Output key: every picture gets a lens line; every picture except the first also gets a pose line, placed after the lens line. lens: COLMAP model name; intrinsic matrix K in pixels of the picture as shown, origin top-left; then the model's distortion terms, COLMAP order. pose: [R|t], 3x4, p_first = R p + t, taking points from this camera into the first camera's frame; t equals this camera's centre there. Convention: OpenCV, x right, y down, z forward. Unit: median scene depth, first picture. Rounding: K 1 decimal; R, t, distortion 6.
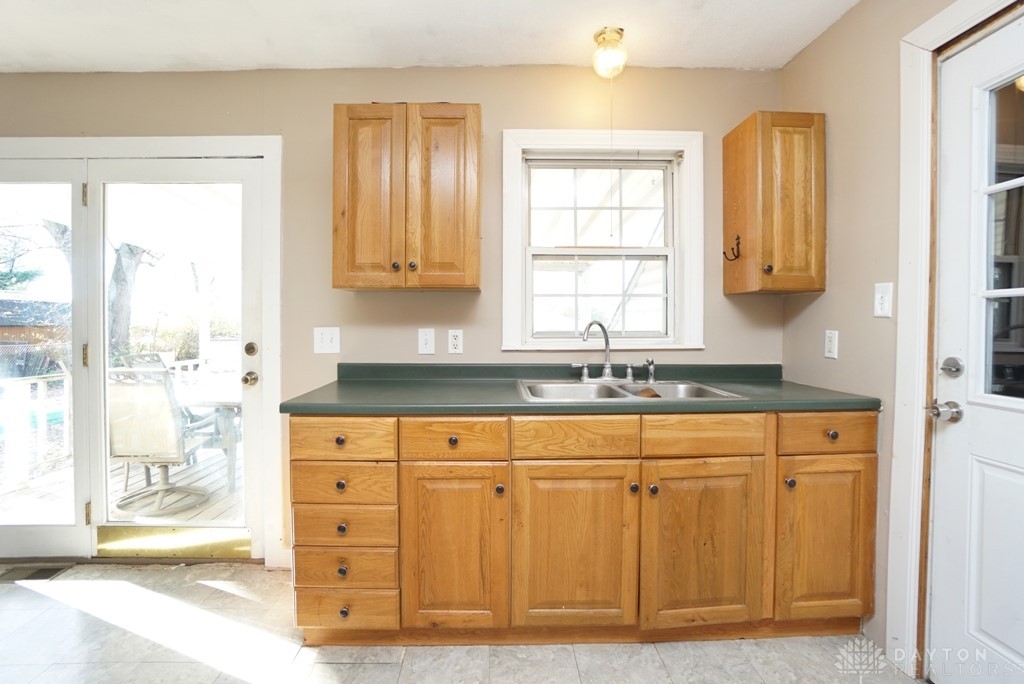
lens RADIAL K [[473.6, 0, 505.3], [0, 473.6, 328.6], [0, 0, 1]] dist [-0.068030, 0.028555]
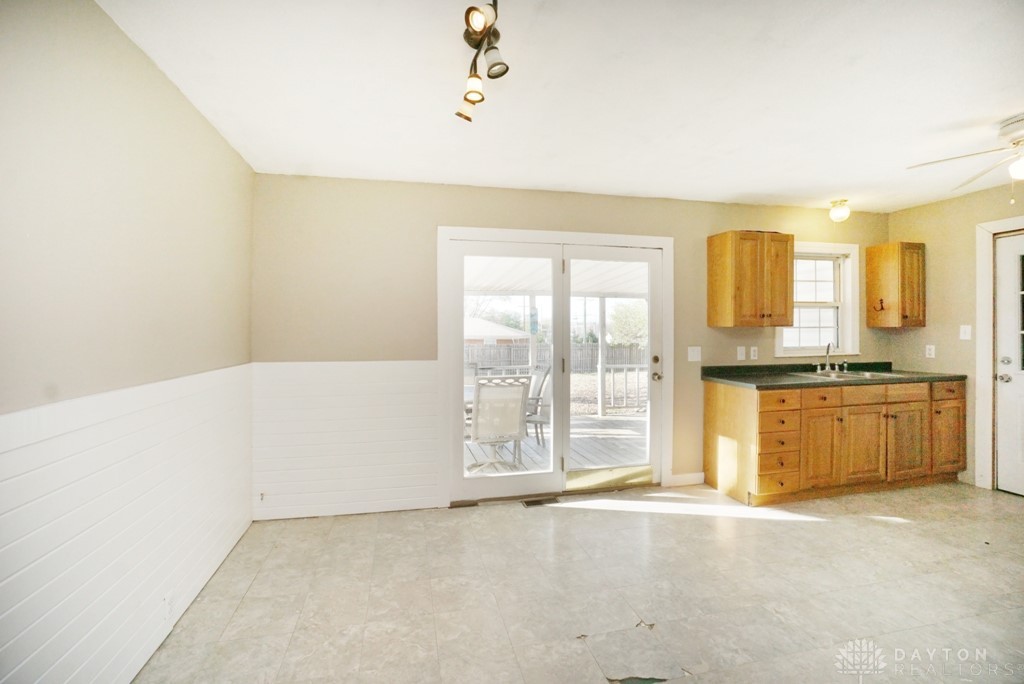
lens RADIAL K [[455.9, 0, 505.3], [0, 455.9, 327.9], [0, 0, 1]] dist [-0.064443, 0.024481]
pose [[0.980122, -0.003116, 0.198372, -1.633901], [0.007160, 0.999781, -0.019672, -0.050688], [-0.198268, 0.020702, 0.979929, -0.612102]]
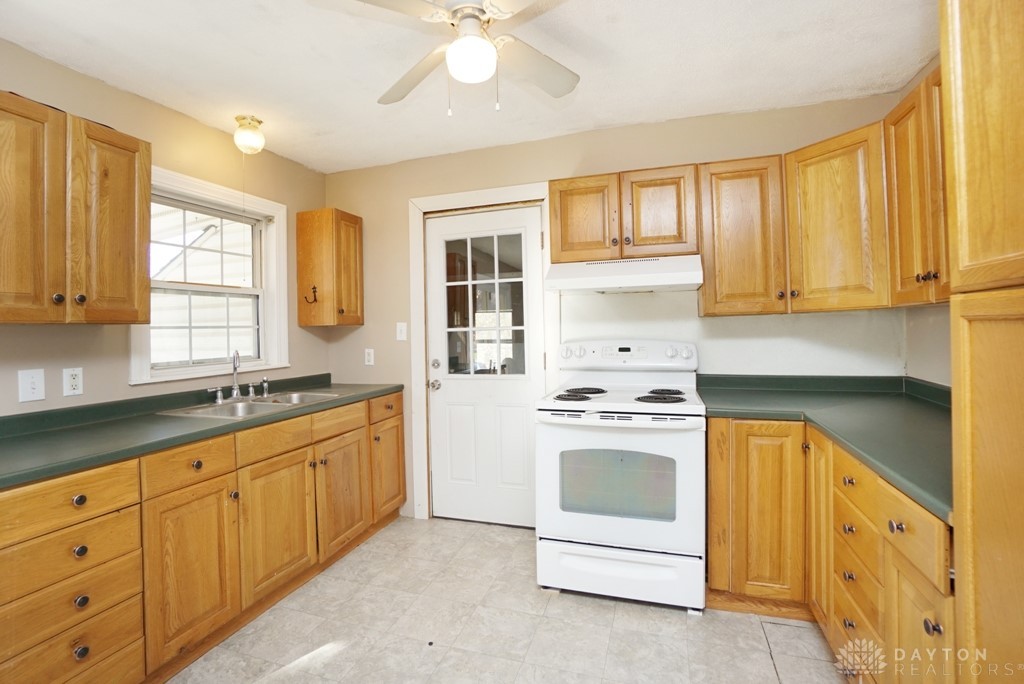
lens RADIAL K [[473.6, 0, 505.3], [0, 473.6, 328.6], [0, 0, 1]] dist [-0.068030, 0.028555]
pose [[0.341577, -0.007787, 0.939821, -0.725657], [0.039016, 0.999221, -0.005901, -0.039914], [-0.939044, 0.038684, 0.341615, -0.053230]]
